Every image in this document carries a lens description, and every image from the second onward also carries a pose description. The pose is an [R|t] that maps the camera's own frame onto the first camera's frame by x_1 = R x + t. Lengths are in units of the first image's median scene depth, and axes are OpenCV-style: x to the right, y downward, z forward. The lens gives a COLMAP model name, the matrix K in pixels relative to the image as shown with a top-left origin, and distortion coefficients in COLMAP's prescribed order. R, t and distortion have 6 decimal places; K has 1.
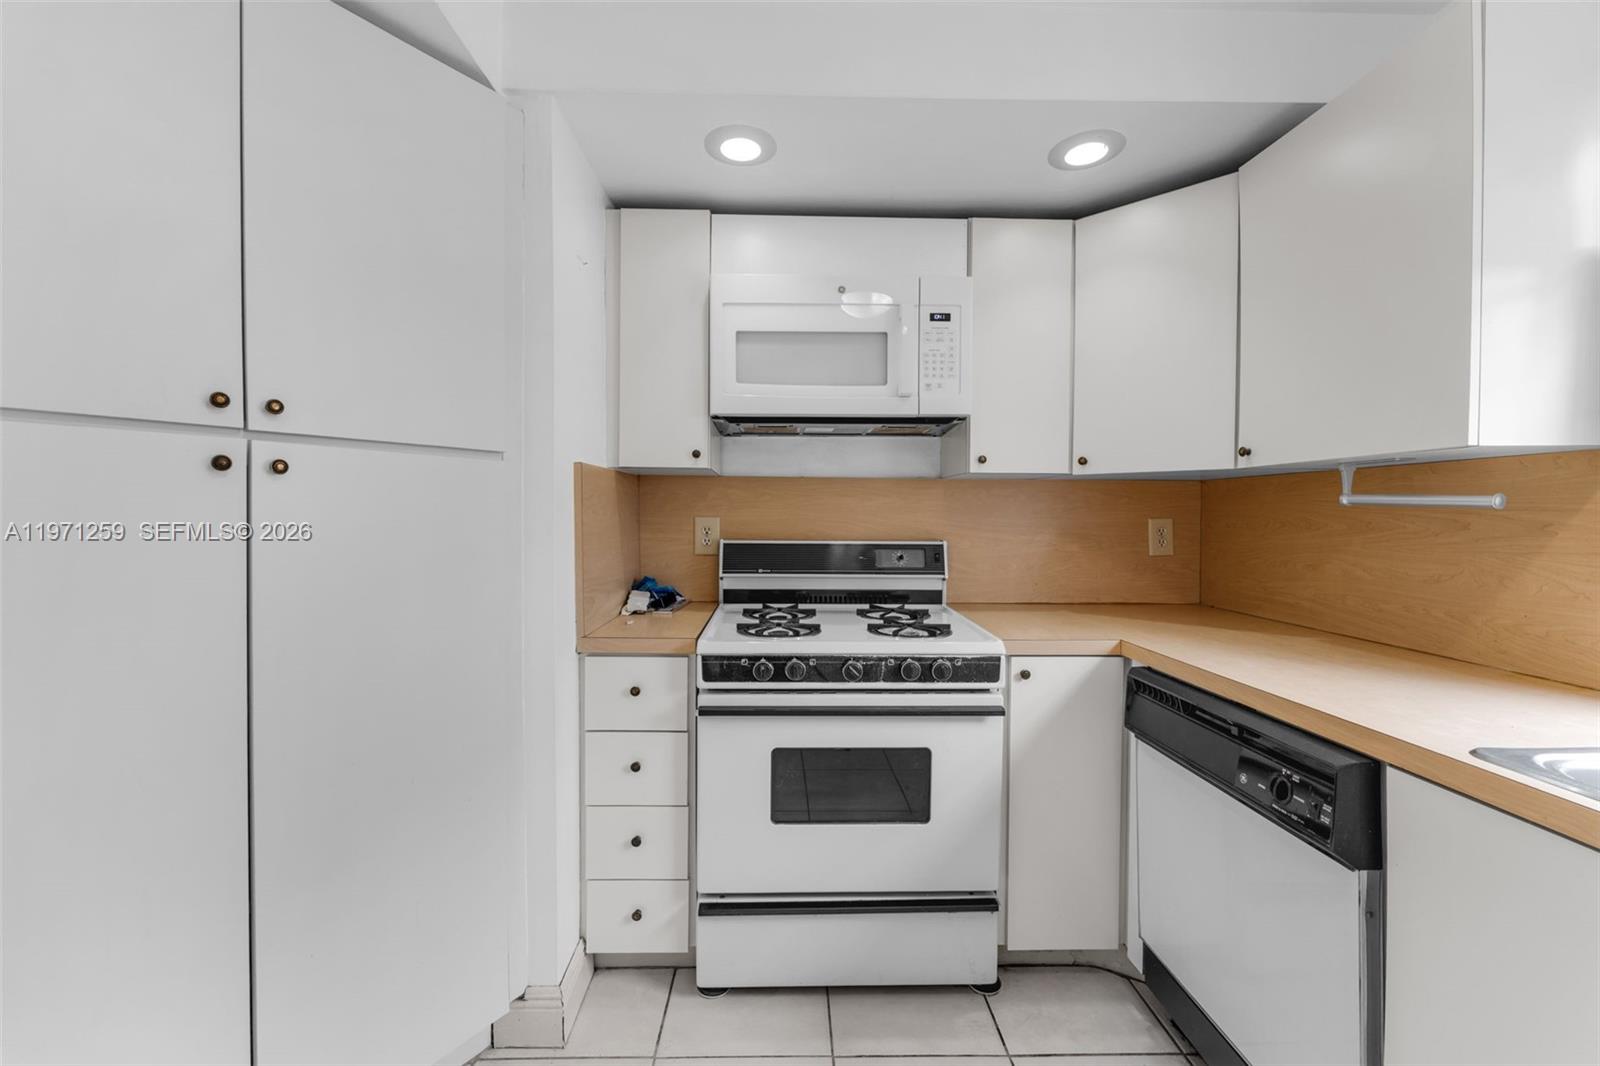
lens RADIAL K [[634.8, 0, 798.2], [0, 634.8, 527.1], [0, 0, 1]] dist [0.003210, -0.000079]
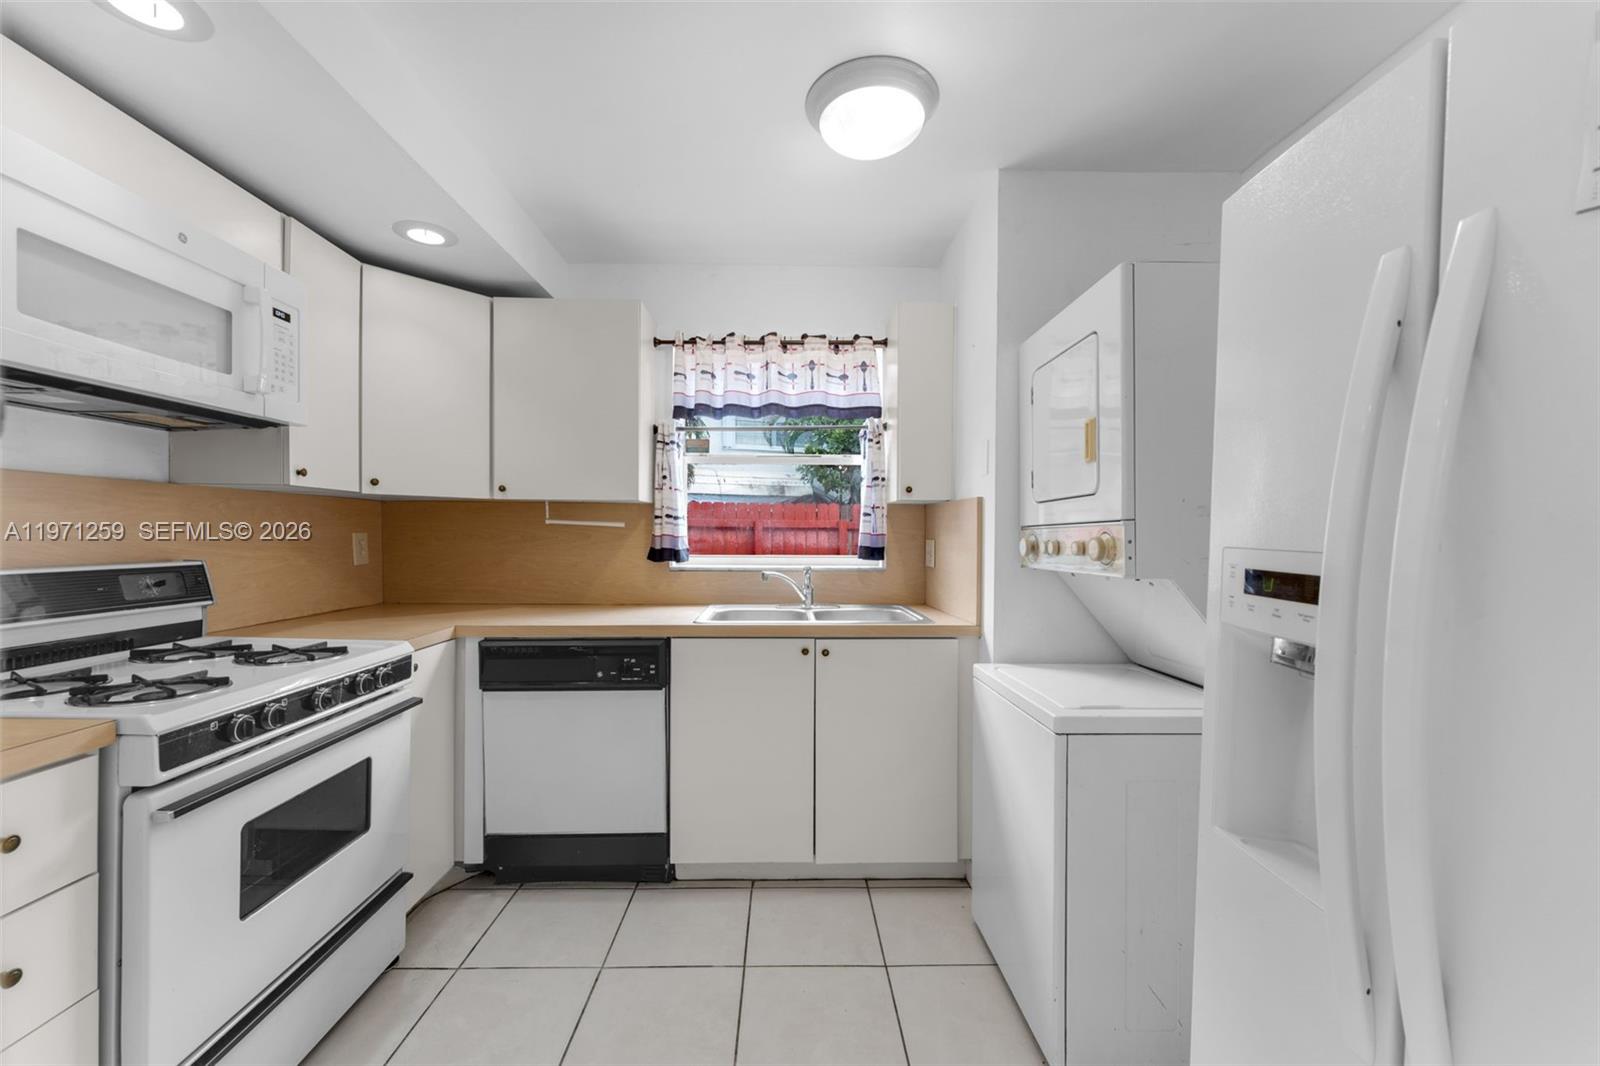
lens RADIAL K [[634.8, 0, 799.3], [0, 634.8, 533.4], [0, 0, 1]] dist [0.003210, -0.000079]
pose [[0.006804, -0.005373, 0.999962, -0.694091], [0.011309, 0.999922, 0.005296, -0.010542], [-0.999913, 0.011273, 0.006864, 0.247351]]
